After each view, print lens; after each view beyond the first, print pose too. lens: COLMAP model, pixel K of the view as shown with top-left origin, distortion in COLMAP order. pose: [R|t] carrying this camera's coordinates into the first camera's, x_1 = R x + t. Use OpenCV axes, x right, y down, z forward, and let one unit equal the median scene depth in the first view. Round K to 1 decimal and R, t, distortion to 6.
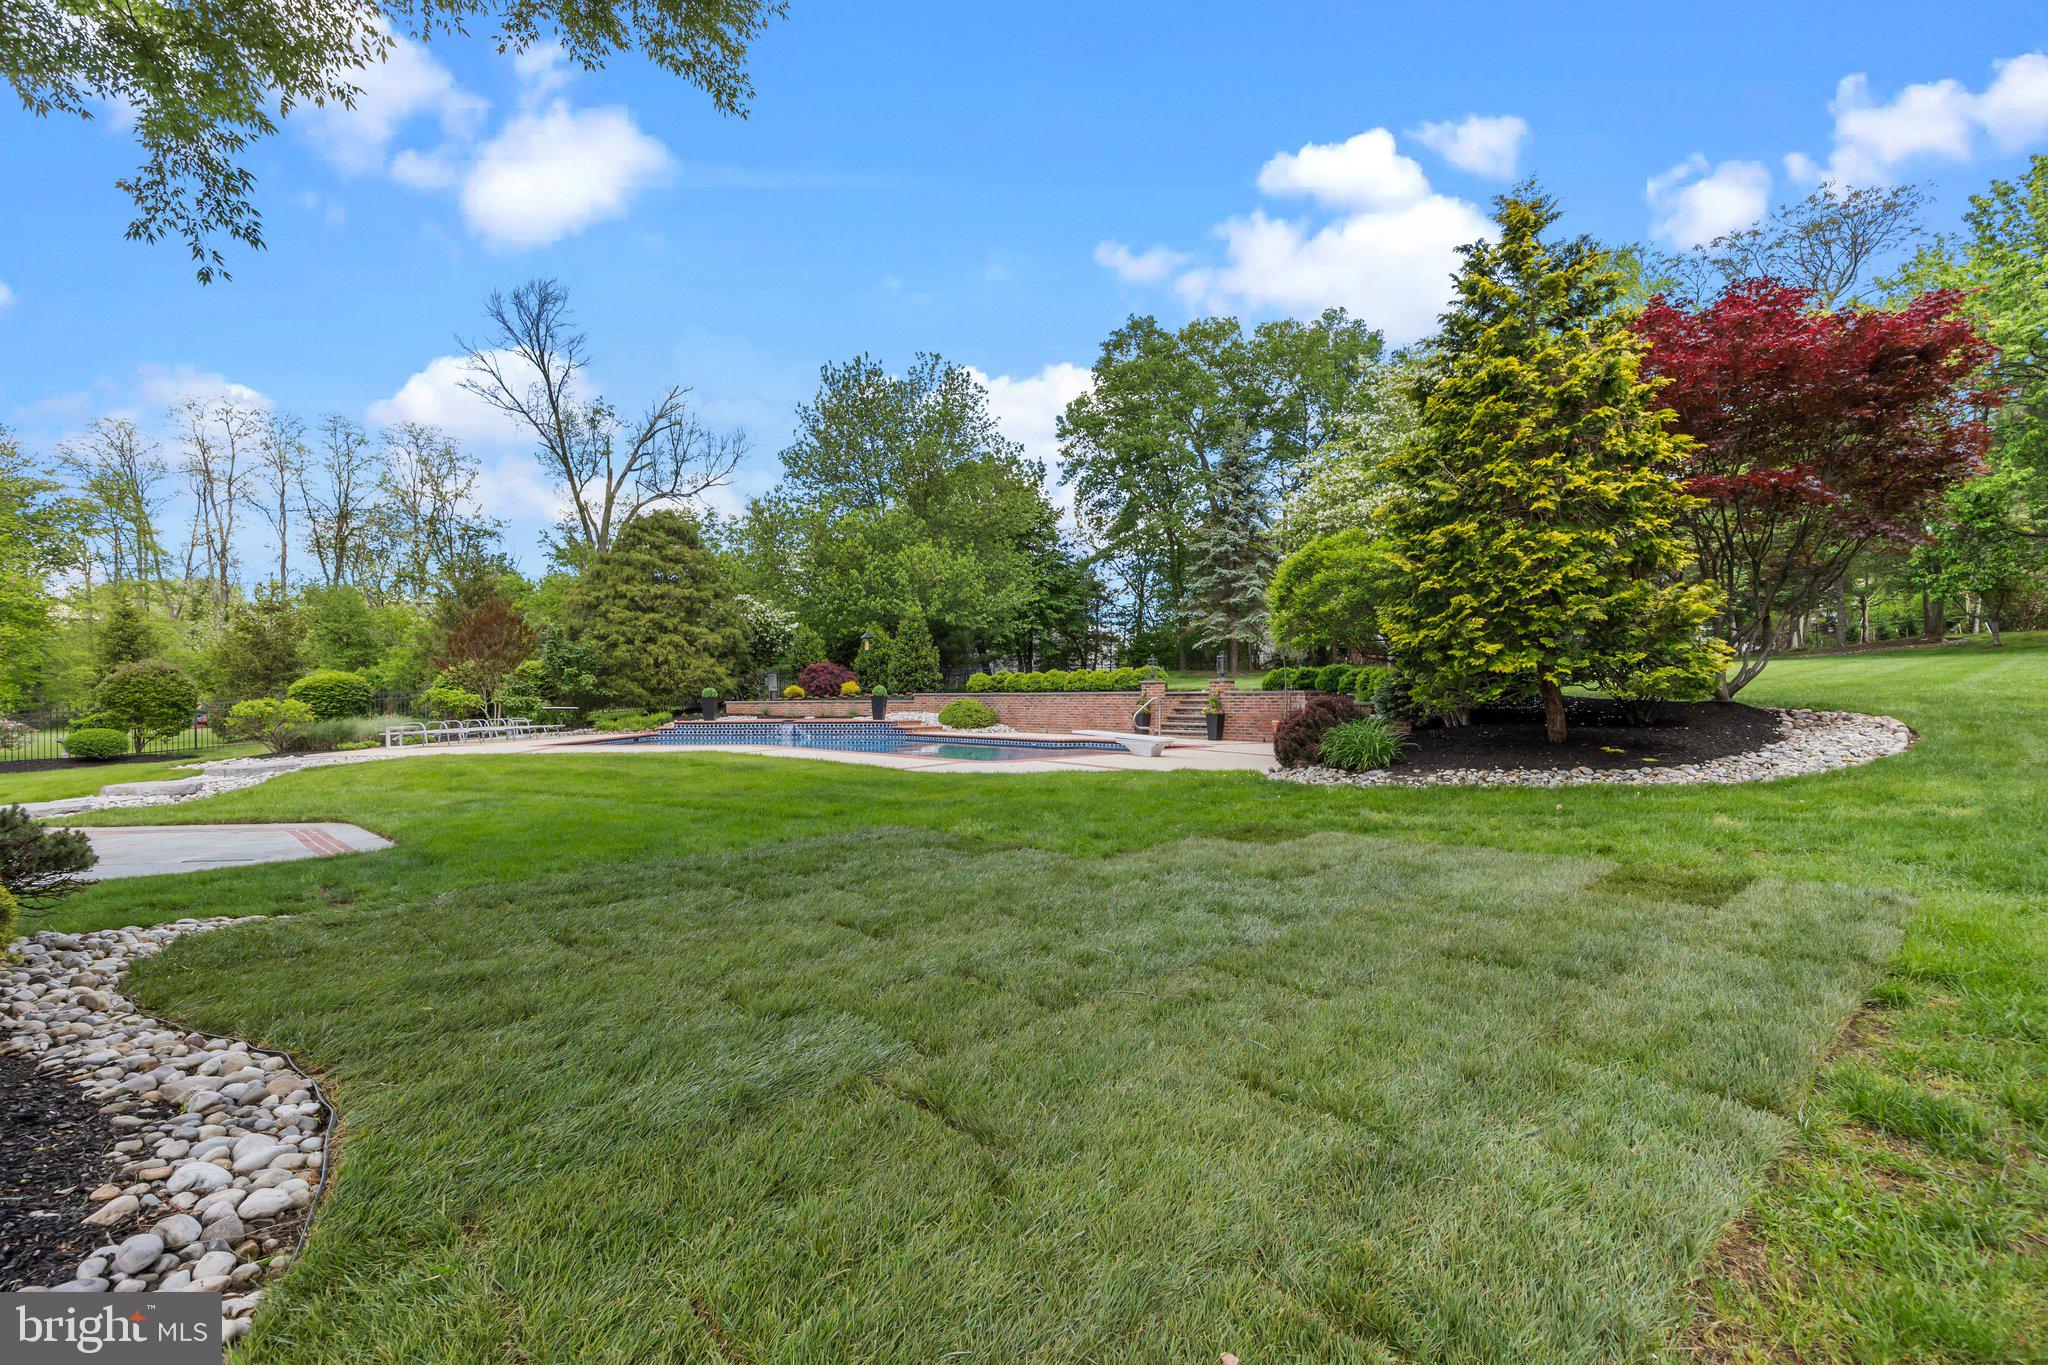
lens RADIAL K [[954.8, 0, 1024.0], [0, 954.8, 682.5], [0, 0, 1]] dist [-0.004465, -0.000481]
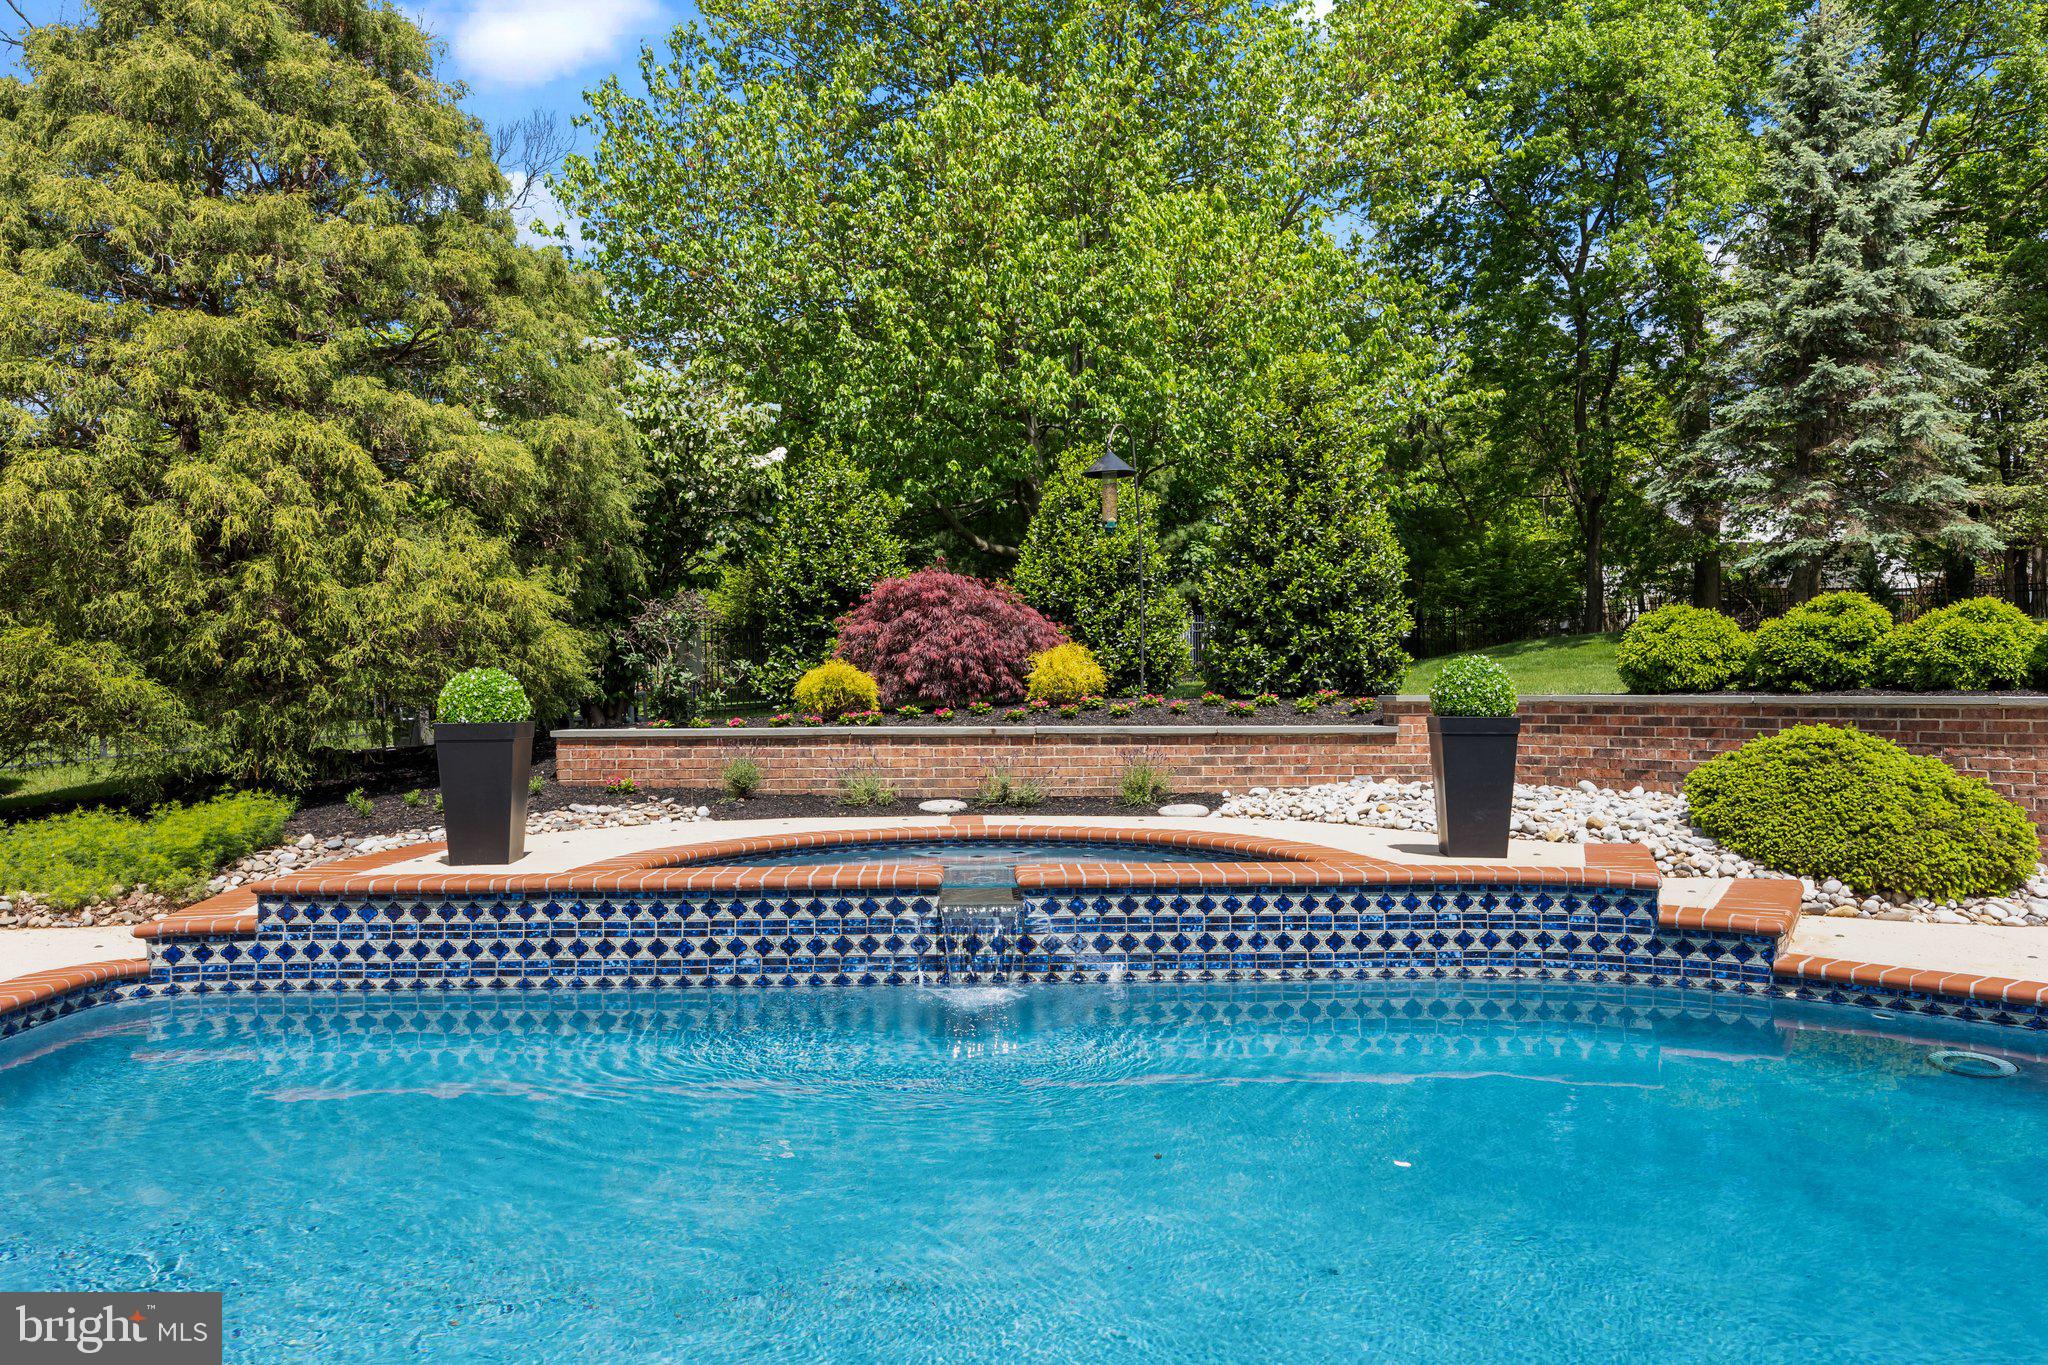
lens RADIAL K [[1479.3, 0, 1024.0], [0, 1479.3, 682.5], [0, 0, 1]] dist [-0.003399, -0.001018]
pose [[0.999043, -0.000162, 0.043738, -0.211793], [-0.000306, 0.999943, 0.010696, 0.004267], [-0.043737, -0.010699, 0.998986, 0.632652]]
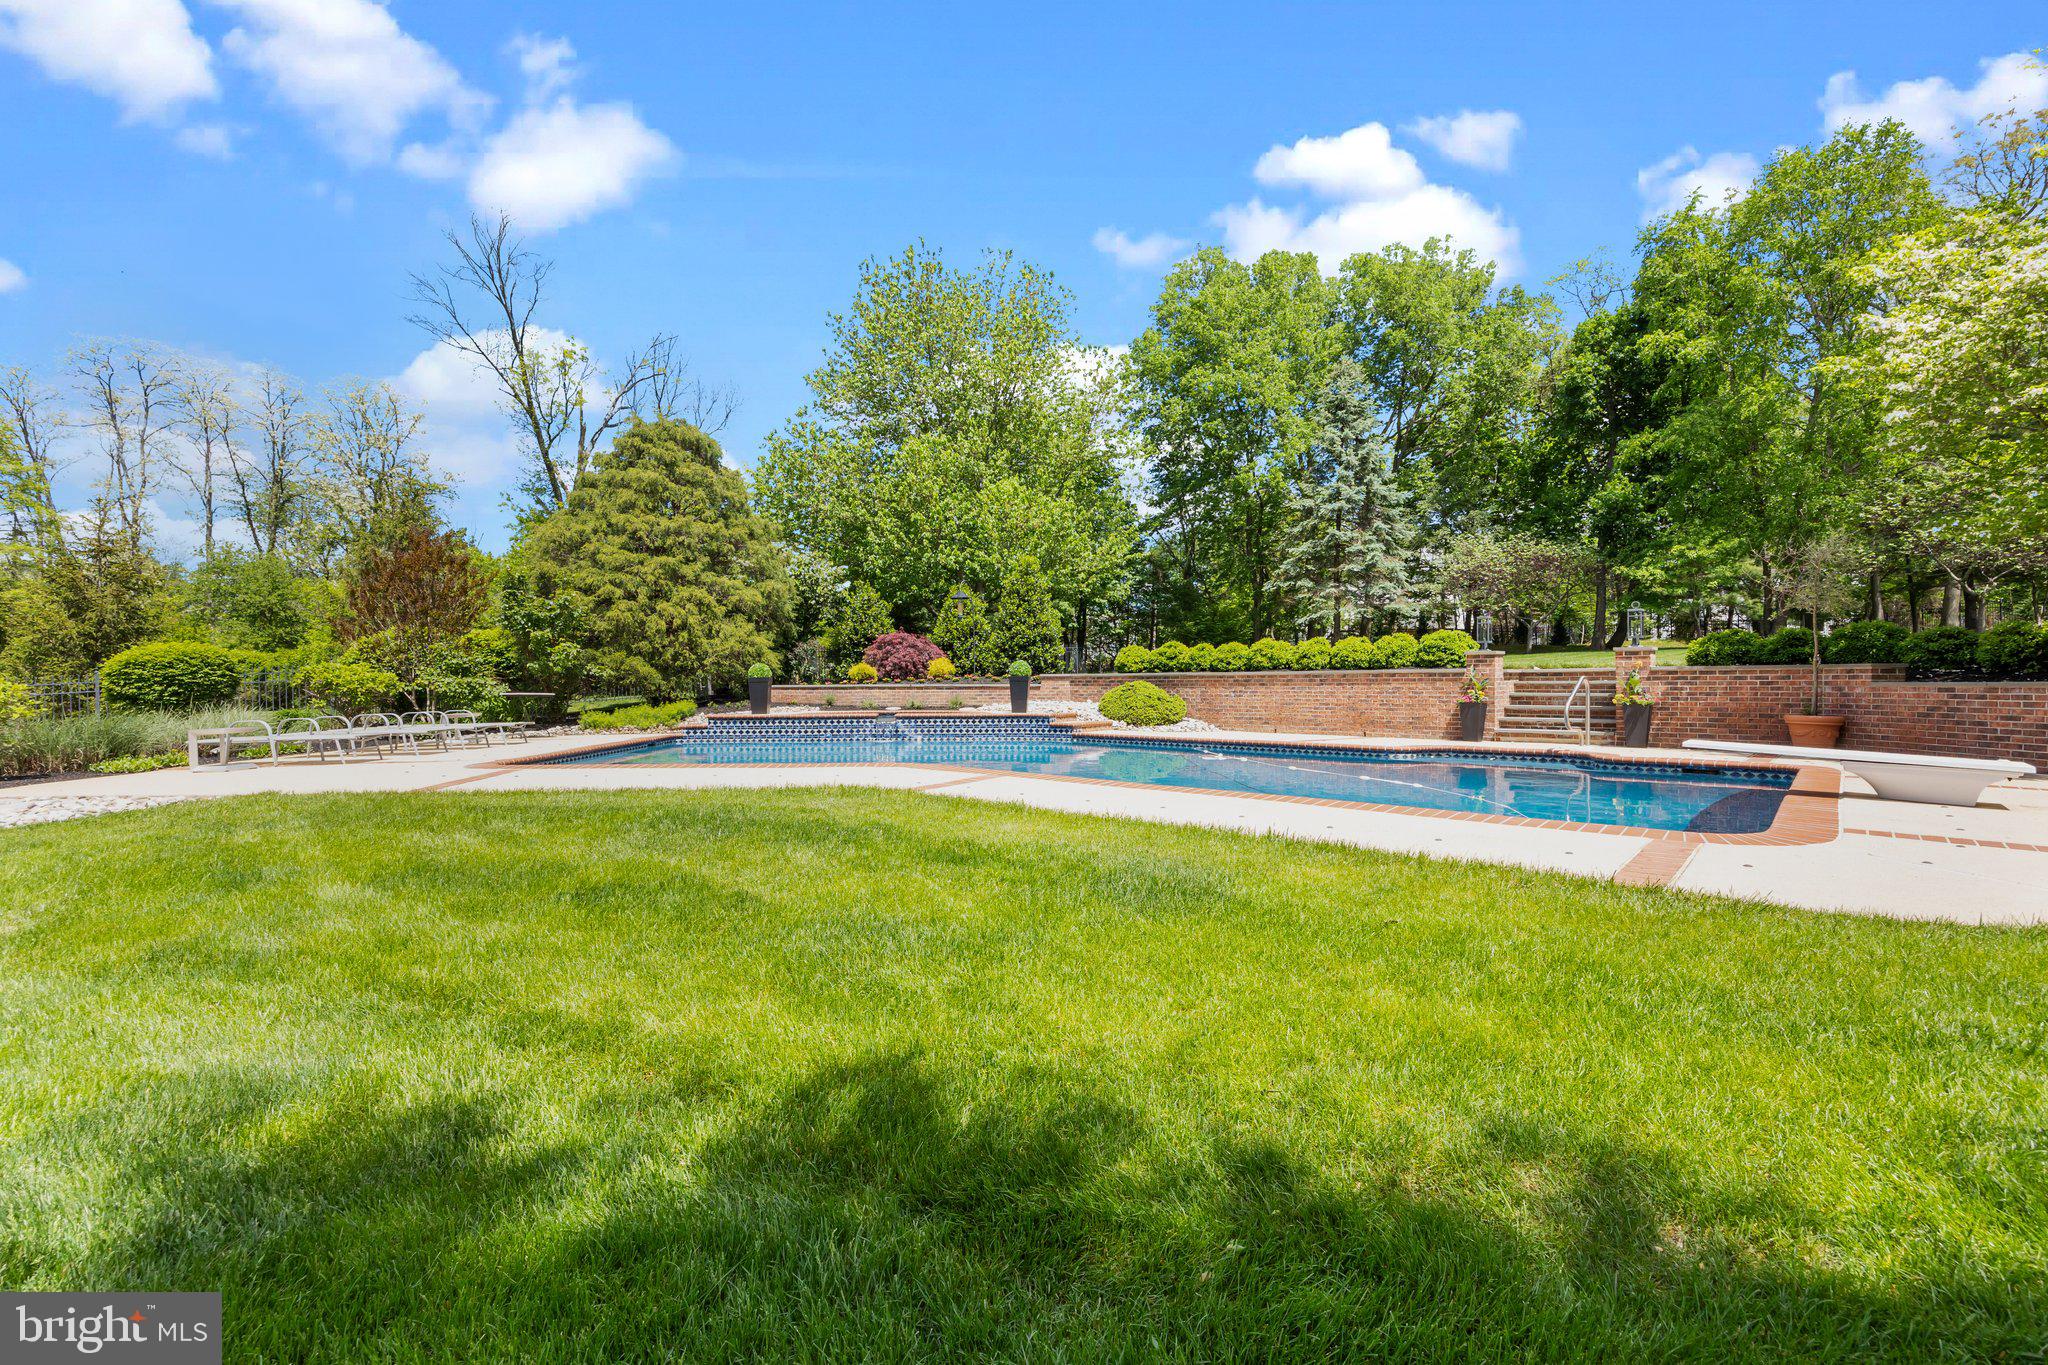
lens RADIAL K [[898.0, 0, 1024.0], [0, 898.0, 682.5], [0, 0, 1]] dist [-0.015161, -0.000178]
pose [[0.998479, 0.000652, 0.055133, -0.159034], [-0.001291, 0.999932, 0.011550, 0.009371], [-0.055122, -0.011604, 0.998412, 0.329280]]
